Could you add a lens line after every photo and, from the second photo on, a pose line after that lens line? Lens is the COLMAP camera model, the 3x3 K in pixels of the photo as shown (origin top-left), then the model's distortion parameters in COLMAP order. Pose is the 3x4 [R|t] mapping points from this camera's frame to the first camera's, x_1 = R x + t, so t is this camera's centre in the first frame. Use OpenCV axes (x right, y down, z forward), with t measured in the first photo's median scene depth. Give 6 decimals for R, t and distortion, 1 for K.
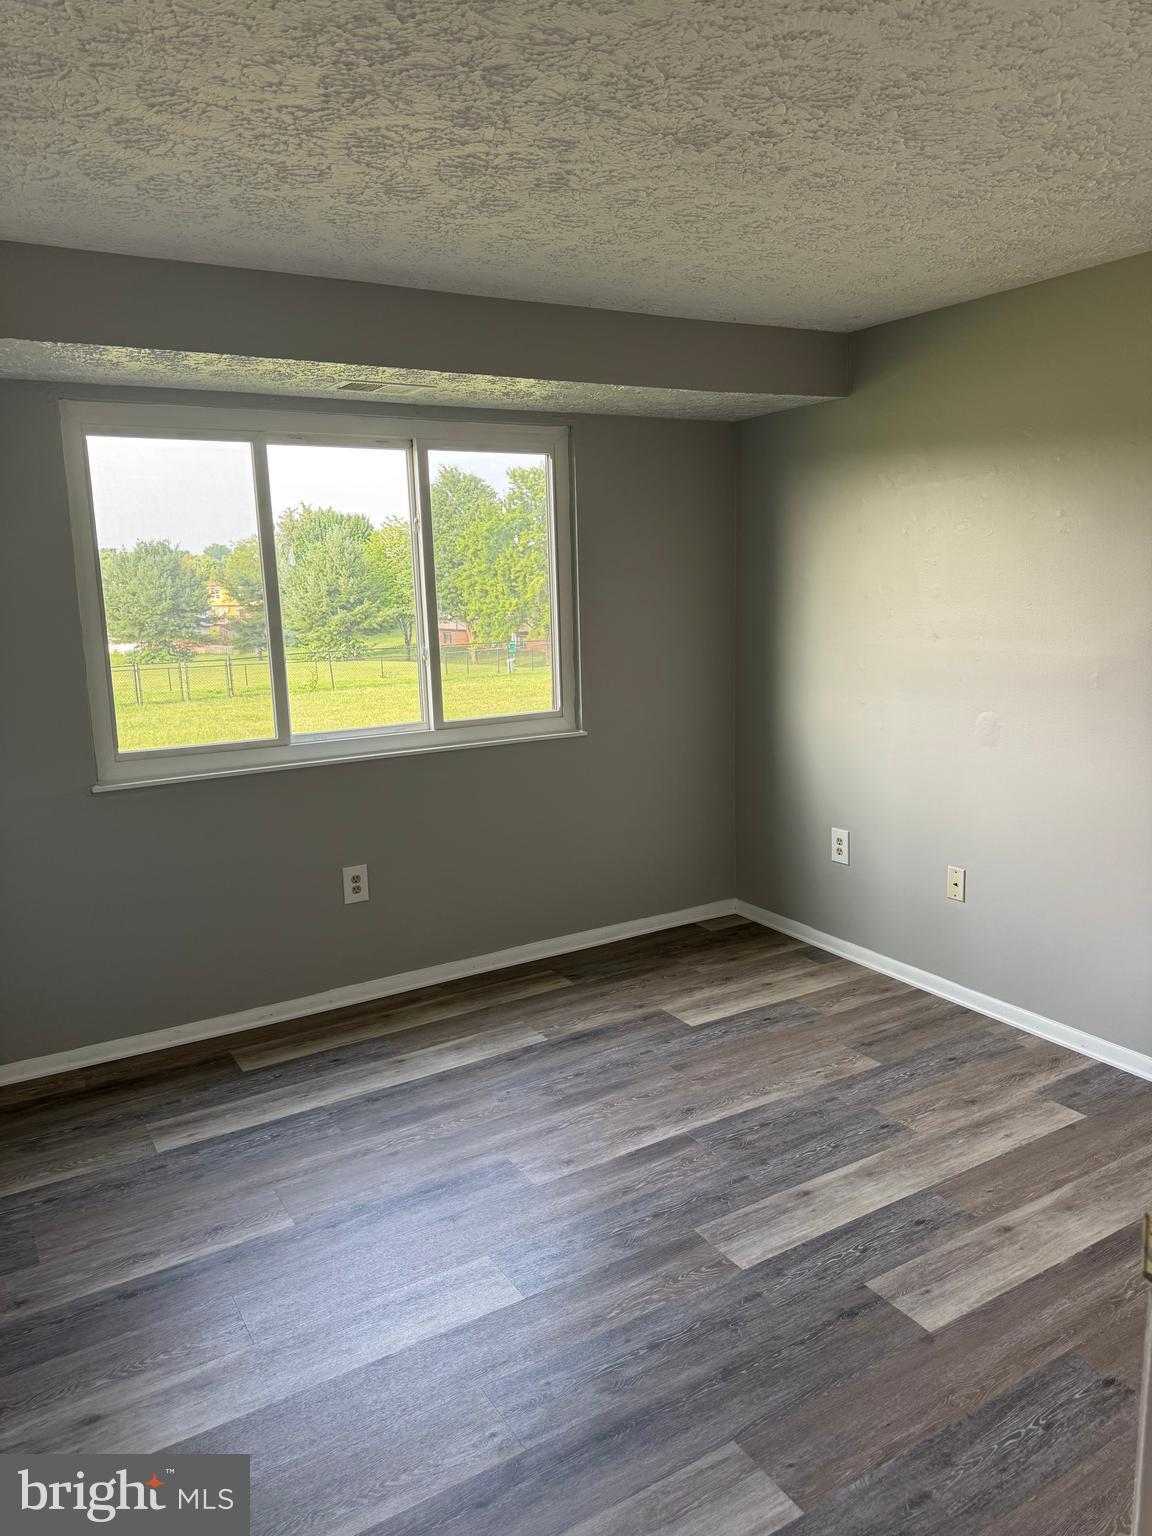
lens RADIAL K [[1103.7, 0, 570.9], [0, 1103.7, 754.1], [0, 0, 1]] dist [0.074261, -0.090926]
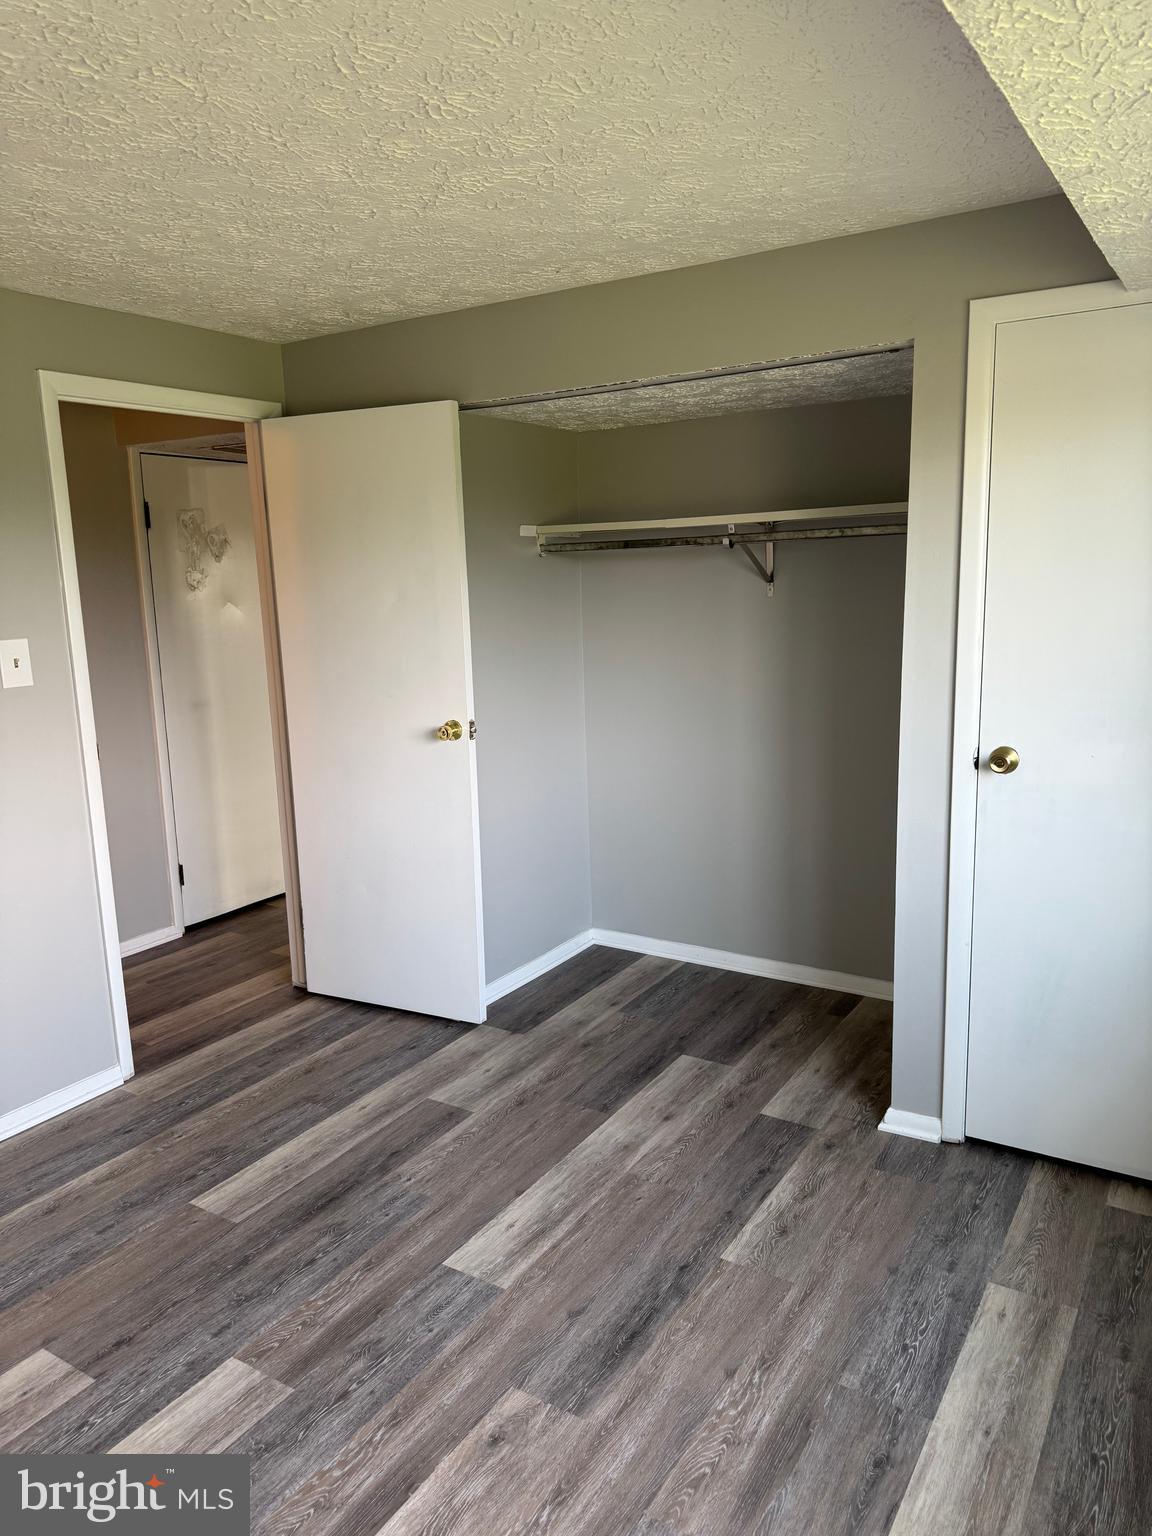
lens RADIAL K [[1095.8, 0, 531.2], [0, 1095.8, 771.0], [0, 0, 1]] dist [0.012292, 0.001135]
pose [[-0.908304, 0.127641, -0.398361, 0.171135], [-0.016019, 0.940998, 0.338033, -0.219603], [0.418004, 0.313418, -0.852667, 1.282779]]
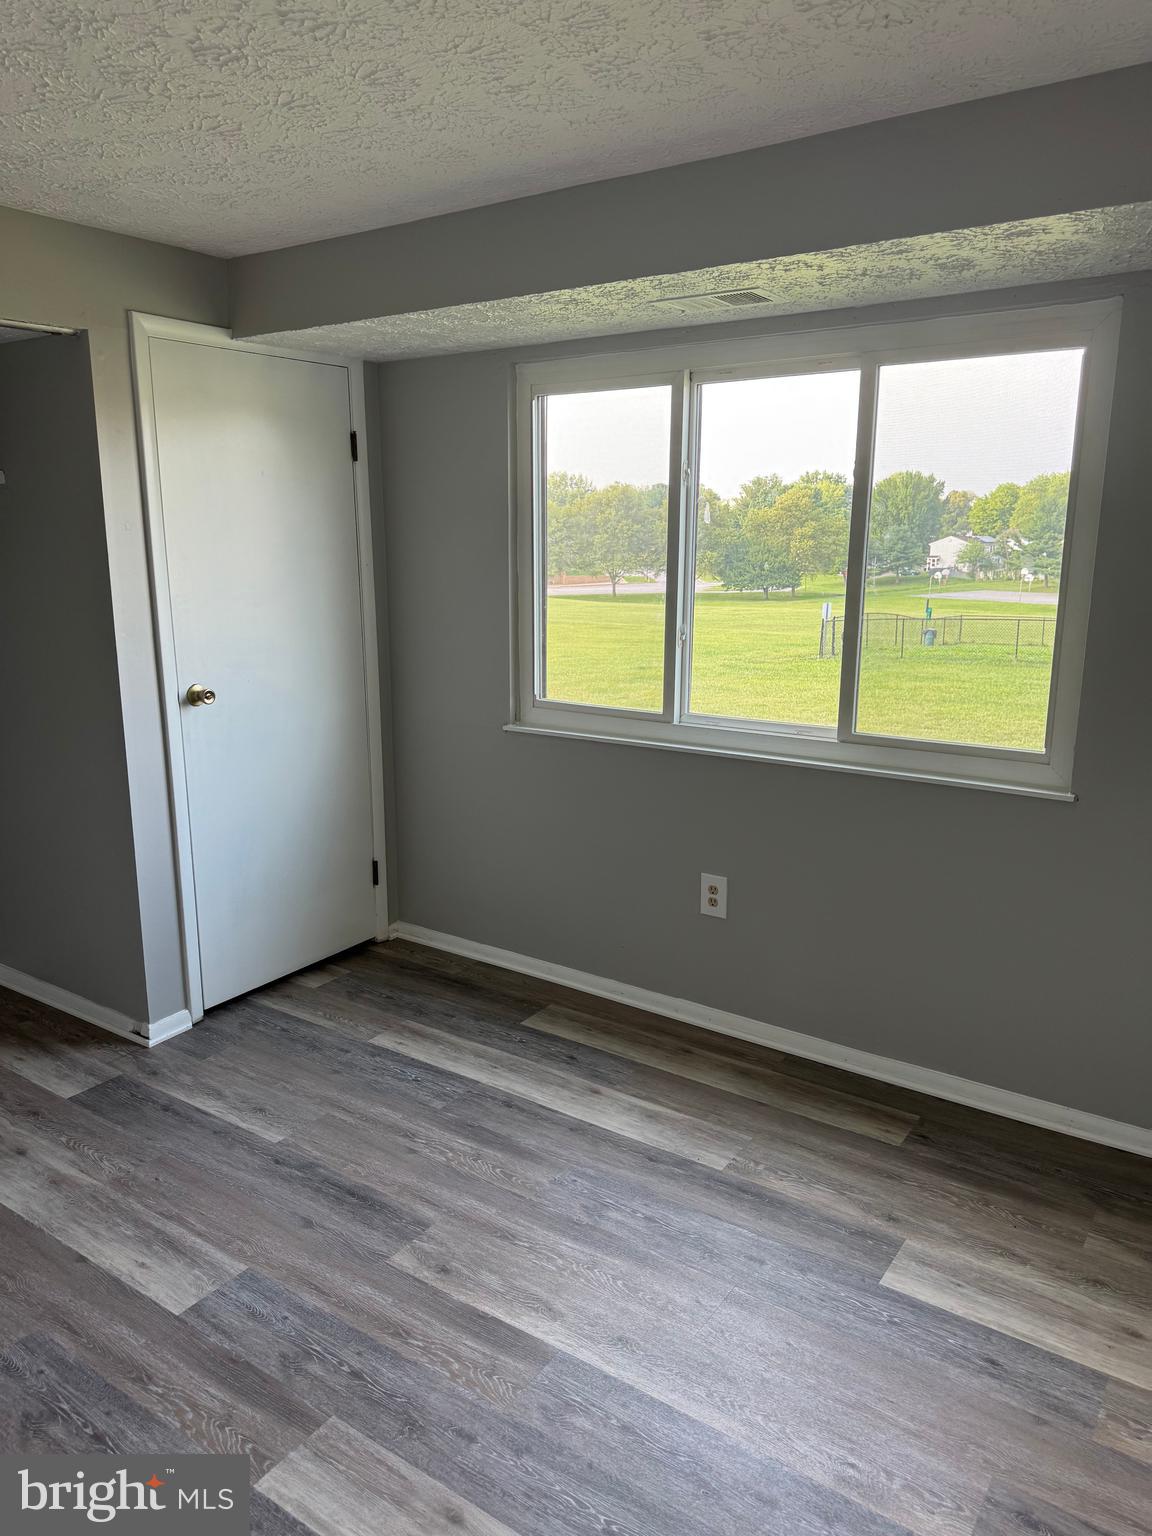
lens RADIAL K [[1098.4, 0, 568.8], [0, 1098.4, 763.9], [0, 0, 1]] dist [0.093710, -0.142373]
pose [[0.388275, 0.216728, -0.895696, 0.602675], [-0.157052, 0.973295, 0.167424, -0.128792], [0.908062, 0.075664, 0.411944, 0.632618]]
